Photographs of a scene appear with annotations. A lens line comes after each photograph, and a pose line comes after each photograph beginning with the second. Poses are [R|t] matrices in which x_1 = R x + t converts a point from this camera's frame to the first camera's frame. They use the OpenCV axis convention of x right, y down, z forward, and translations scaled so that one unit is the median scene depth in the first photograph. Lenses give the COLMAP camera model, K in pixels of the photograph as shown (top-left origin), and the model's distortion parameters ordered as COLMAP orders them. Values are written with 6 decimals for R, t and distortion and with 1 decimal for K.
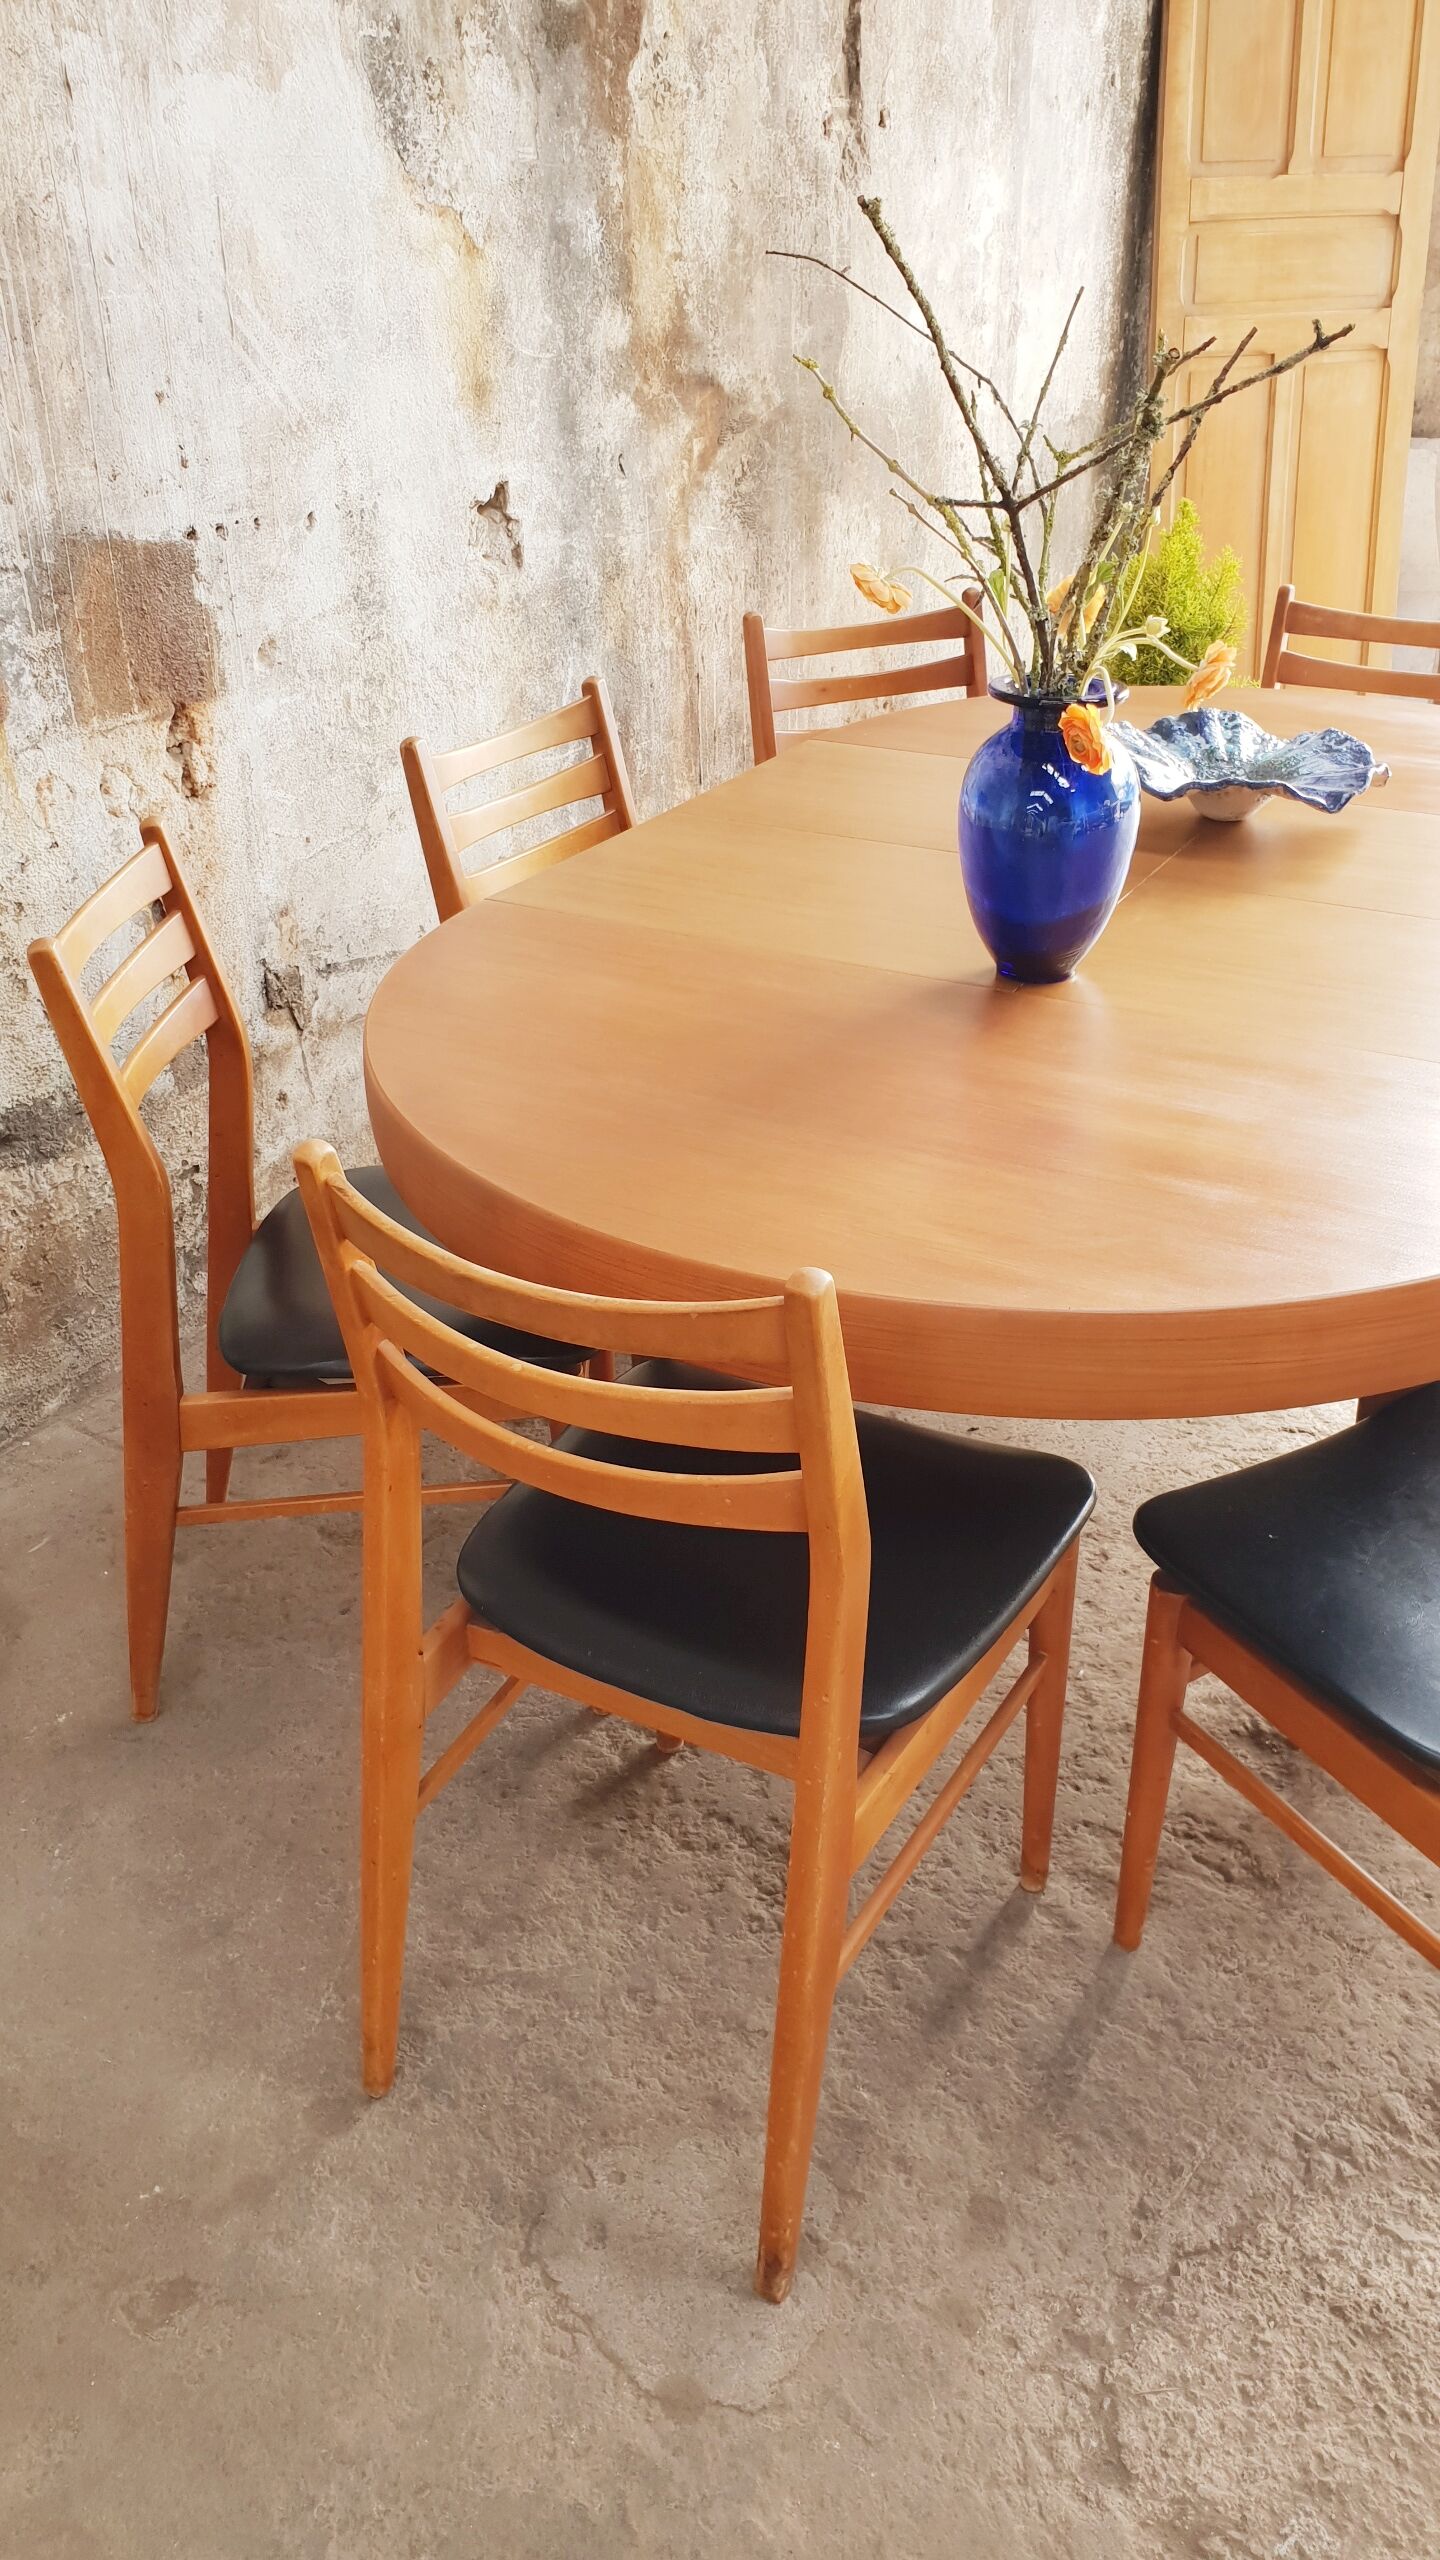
lens RADIAL K [[2006.5, 0, 771.4], [0, 2006.5, 1289.5], [0, 0, 1]] dist [-0.012812, 0.035570]
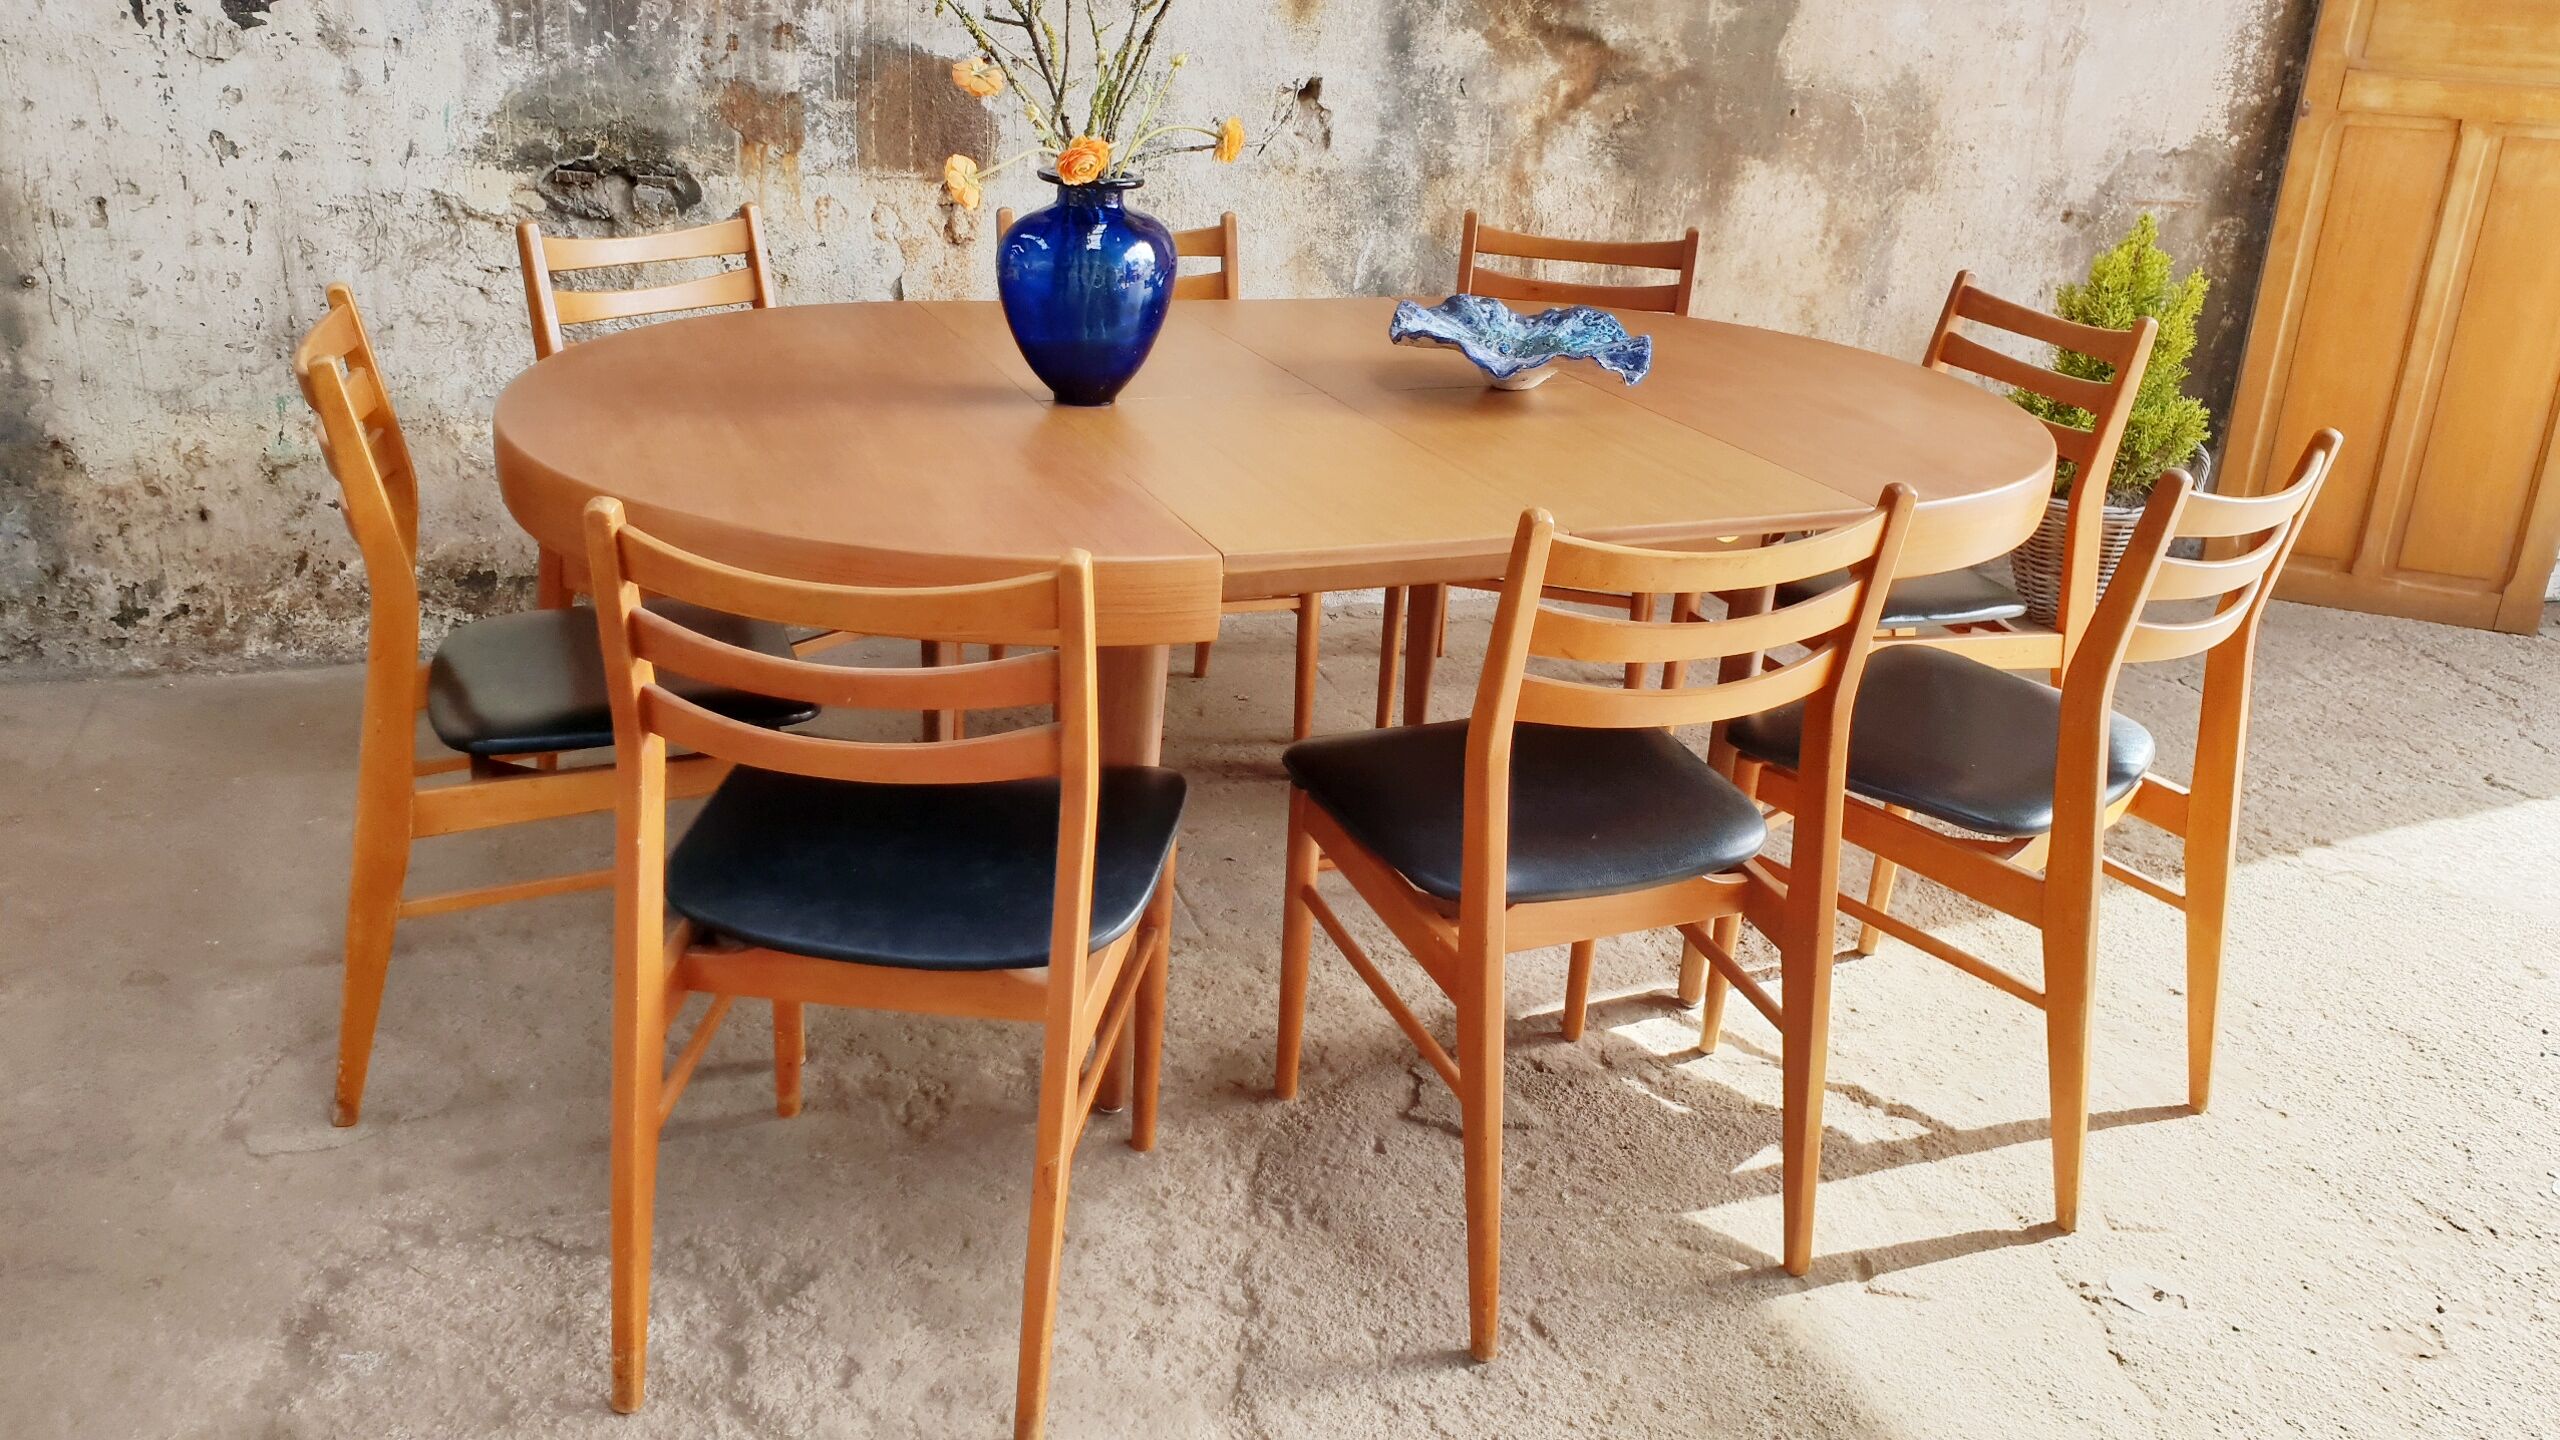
lens RADIAL K [[2006.5, 0, 1296.5], [0, 2006.5, 699.1], [0, 0, 1]] dist [-0.012812, 0.035570]
pose [[0.779008, 0.280372, -0.560837, 0.732174], [-0.362045, 0.931416, -0.037254, 0.012272], [0.511928, 0.232069, 0.827088, 0.050031]]
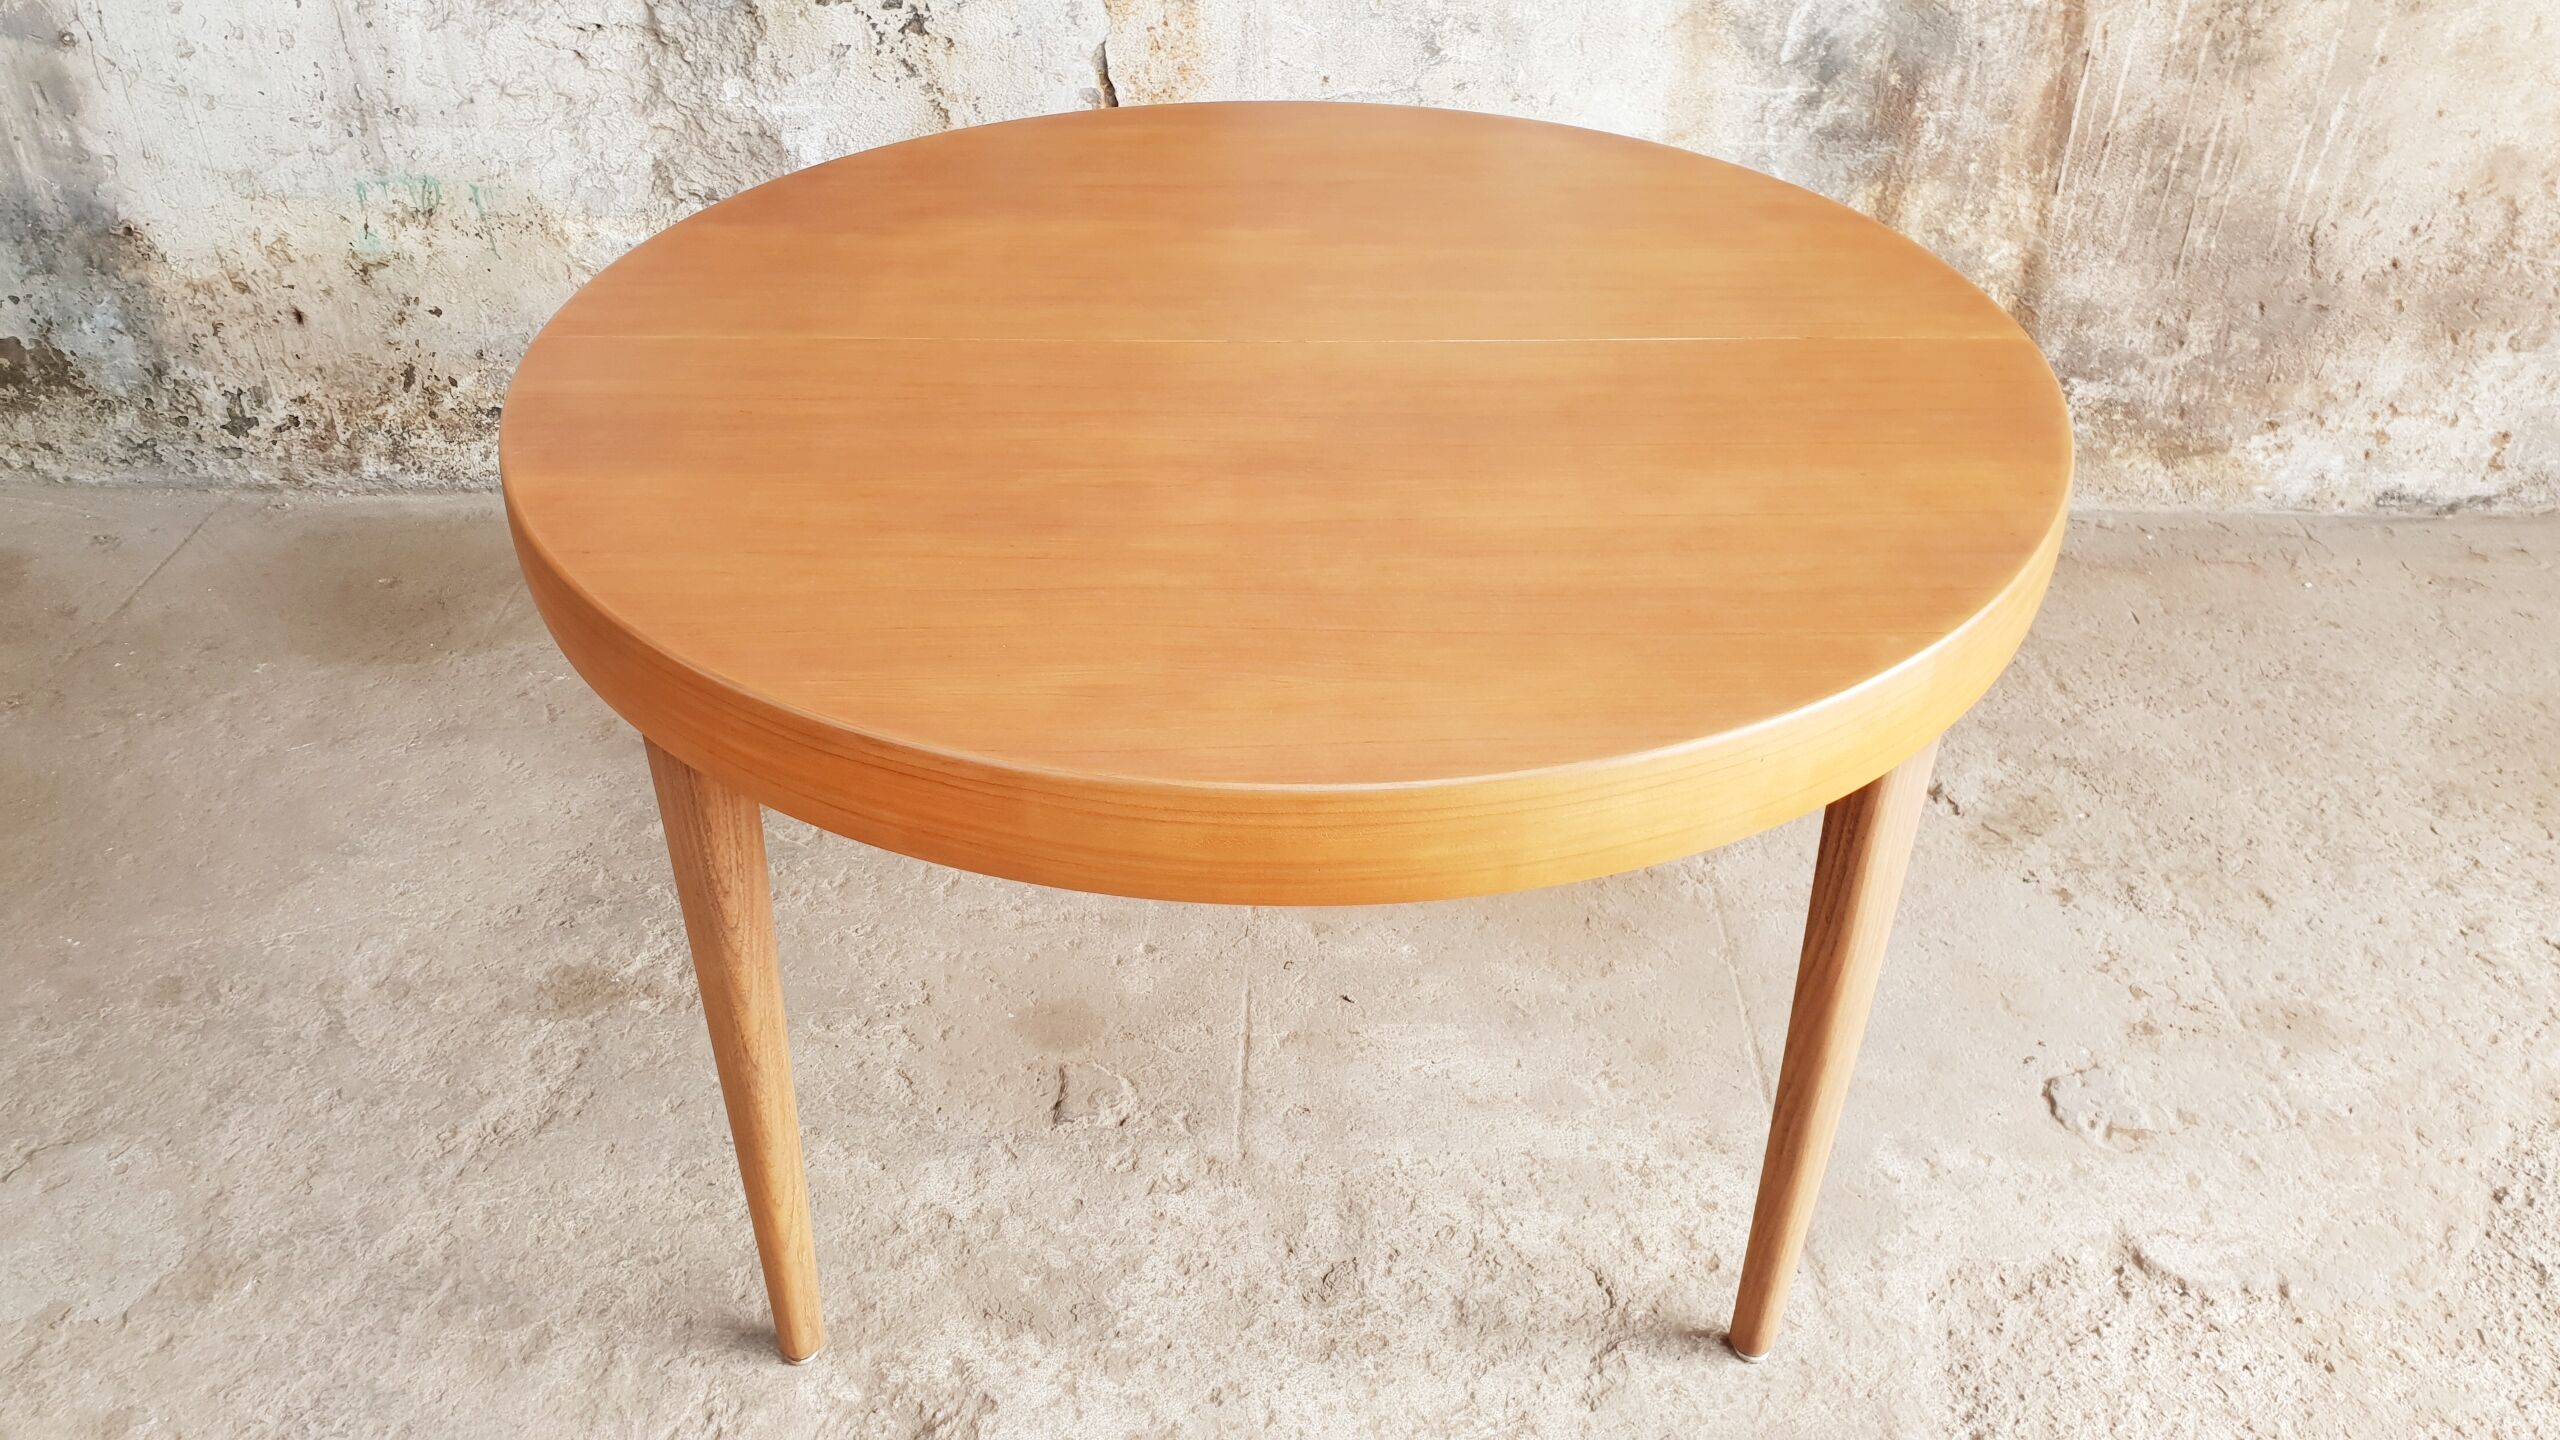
lens RADIAL K [[2006.5, 0, 1266.0], [0, 2006.5, 690.1], [0, 0, 1]] dist [-0.012812, 0.035570]
pose [[0.511826, 0.489773, -0.705802, 0.573202], [-0.424552, 0.858438, 0.287819, -0.245312], [0.746854, 0.152336, 0.647305, 0.433129]]
